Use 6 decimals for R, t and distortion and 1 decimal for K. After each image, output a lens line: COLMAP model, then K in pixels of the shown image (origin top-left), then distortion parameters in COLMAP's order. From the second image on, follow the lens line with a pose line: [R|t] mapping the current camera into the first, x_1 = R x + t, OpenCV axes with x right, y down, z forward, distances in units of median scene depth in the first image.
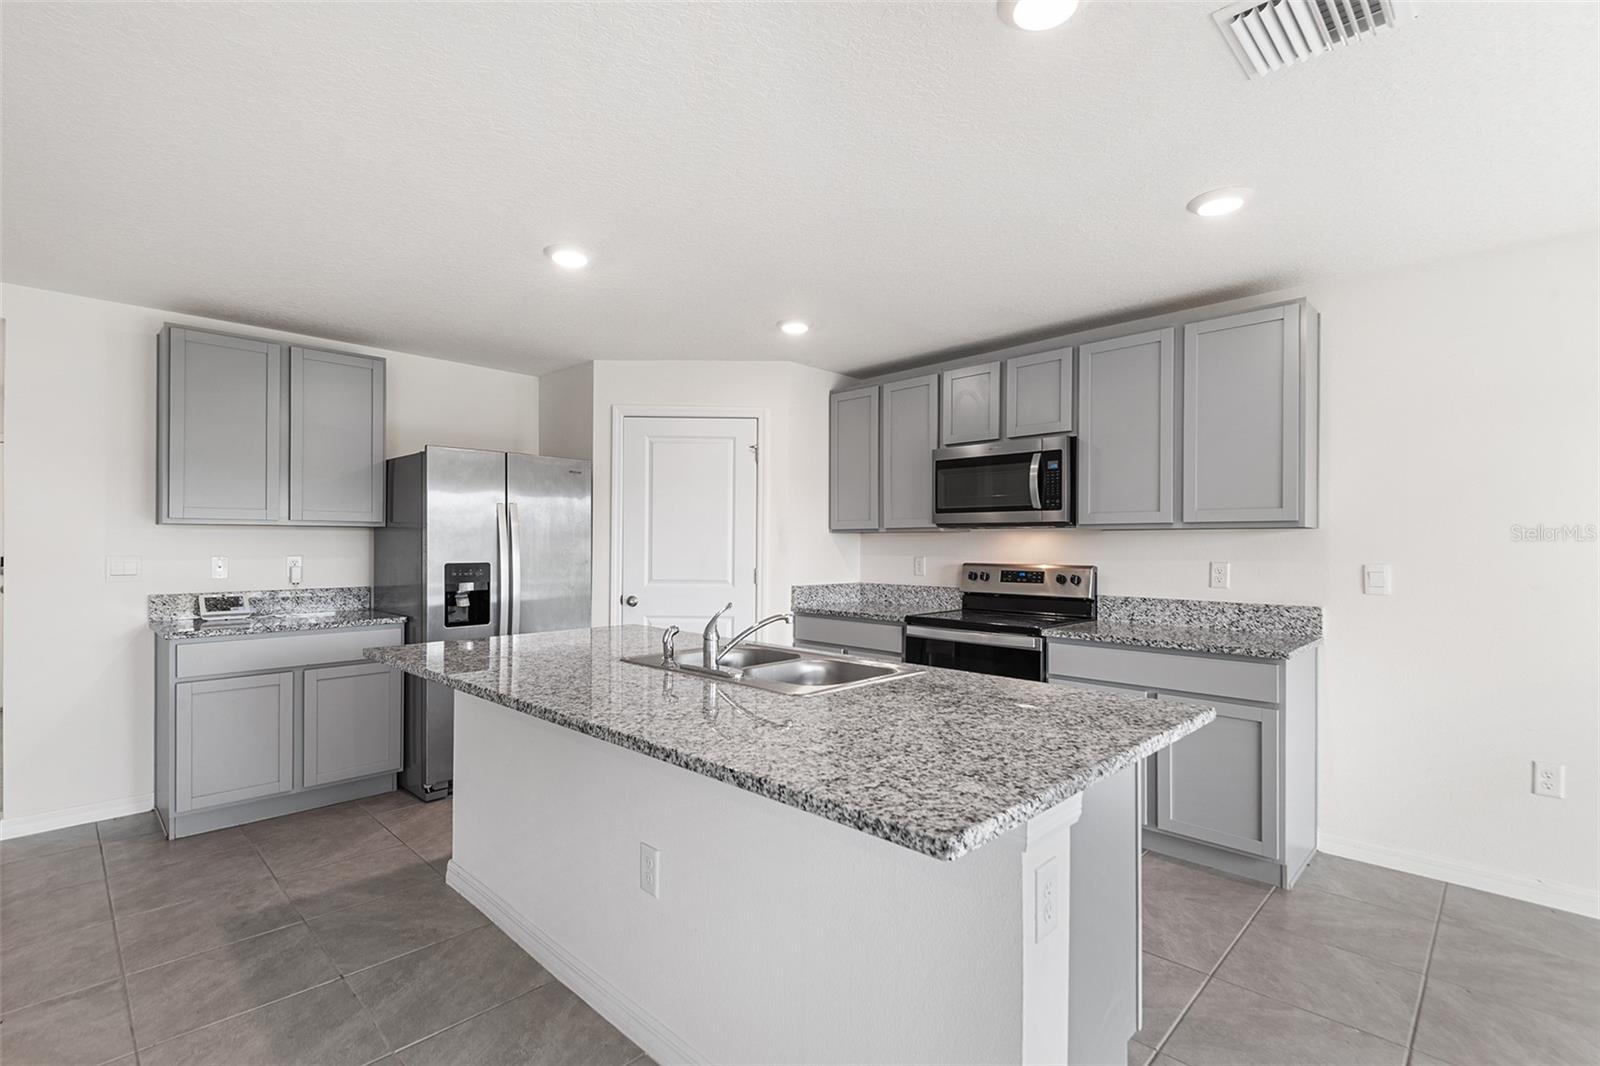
lens RADIAL K [[724.7, 0, 791.9], [0, 724.7, 541.3], [0, 0, 1]] dist [0.001376, -0.005285]
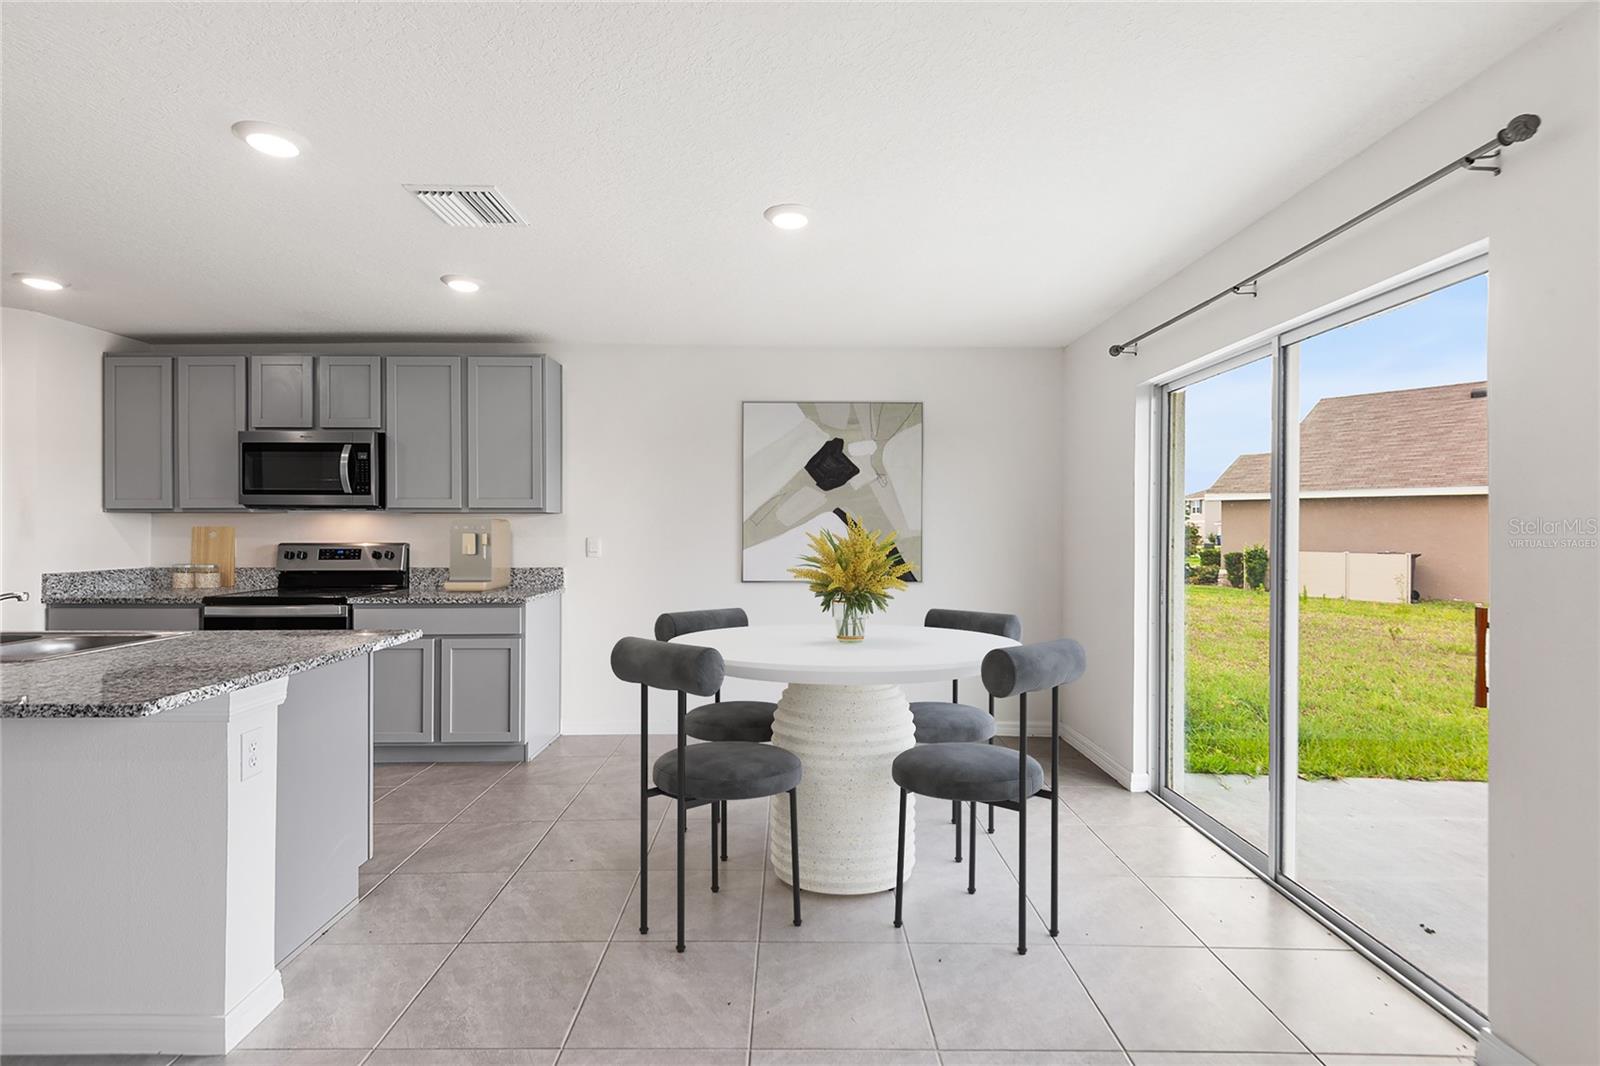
lens RADIAL K [[724.7, 0, 801.6], [0, 724.7, 530.0], [0, 0, 1]] dist [0.001376, -0.005285]
pose [[0.699838, -0.006666, 0.714270, 0.023728], [0.000007, 0.999957, 0.009326, 0.001872], [-0.714301, -0.006522, 0.699808, -0.294501]]
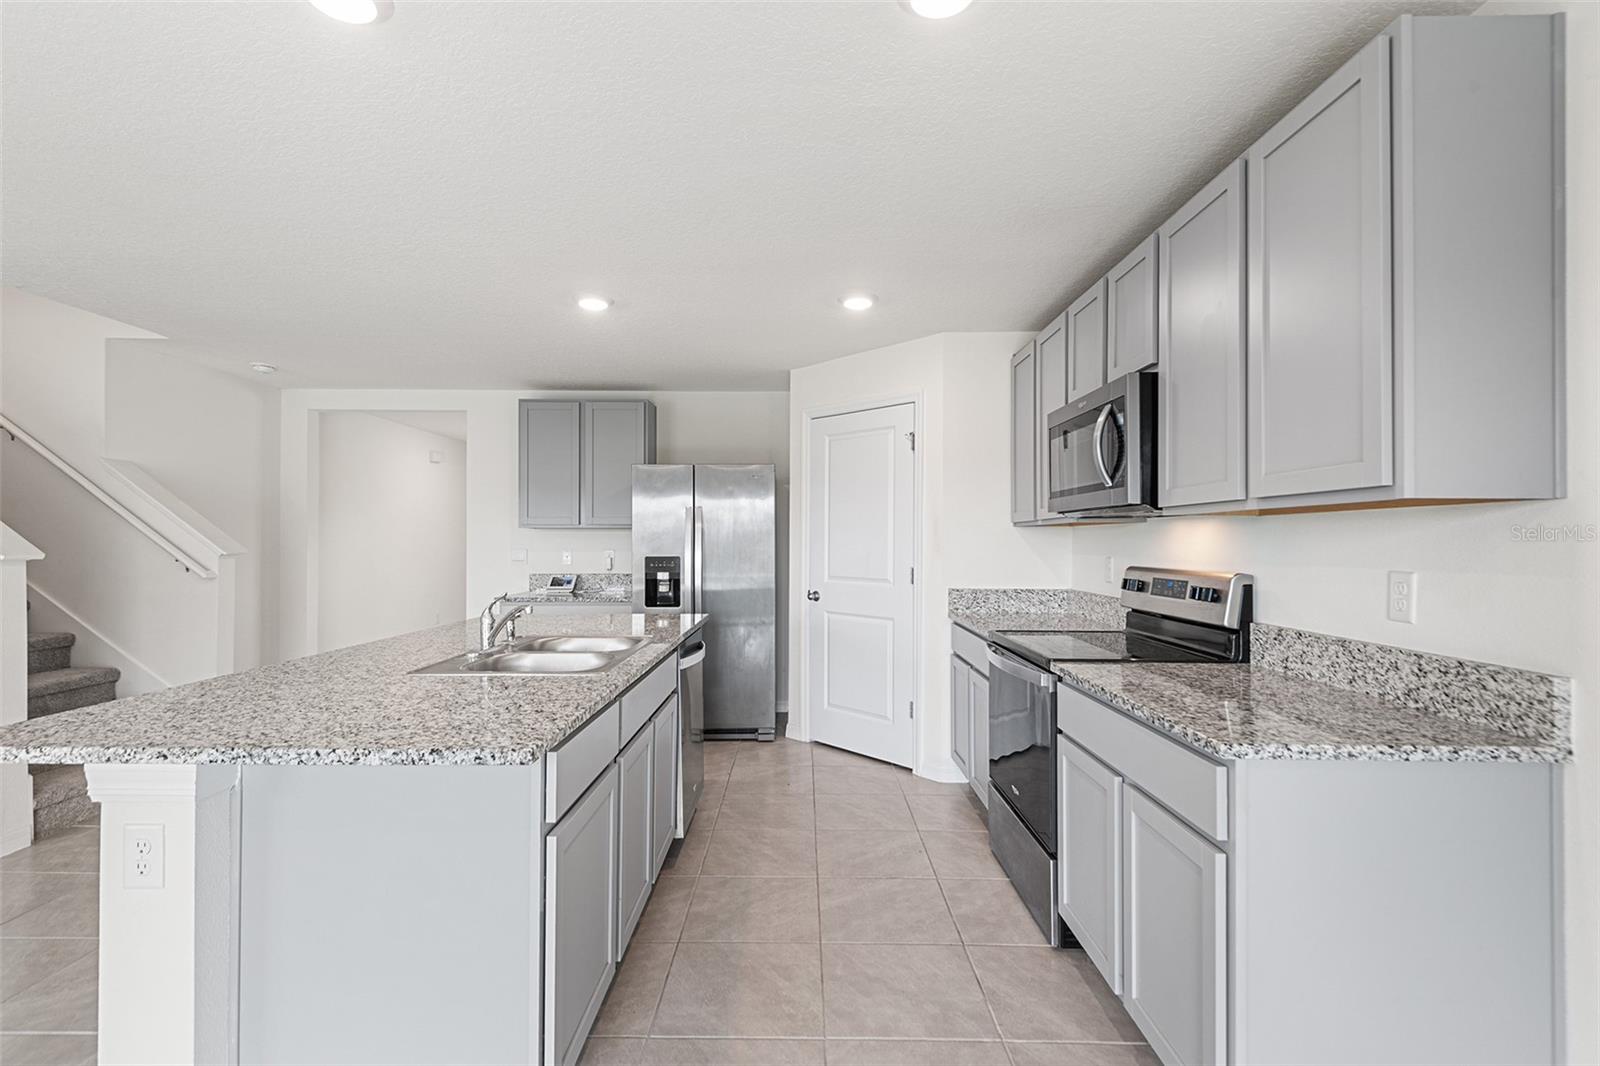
lens RADIAL K [[724.7, 0, 792.9], [0, 724.7, 536.2], [0, 0, 1]] dist [0.001376, -0.005285]
pose [[0.705932, -0.007228, -0.708243, 0.589120], [0.001591, 0.999962, -0.008619, 0.007072], [0.708278, 0.004958, 0.705916, 0.301733]]
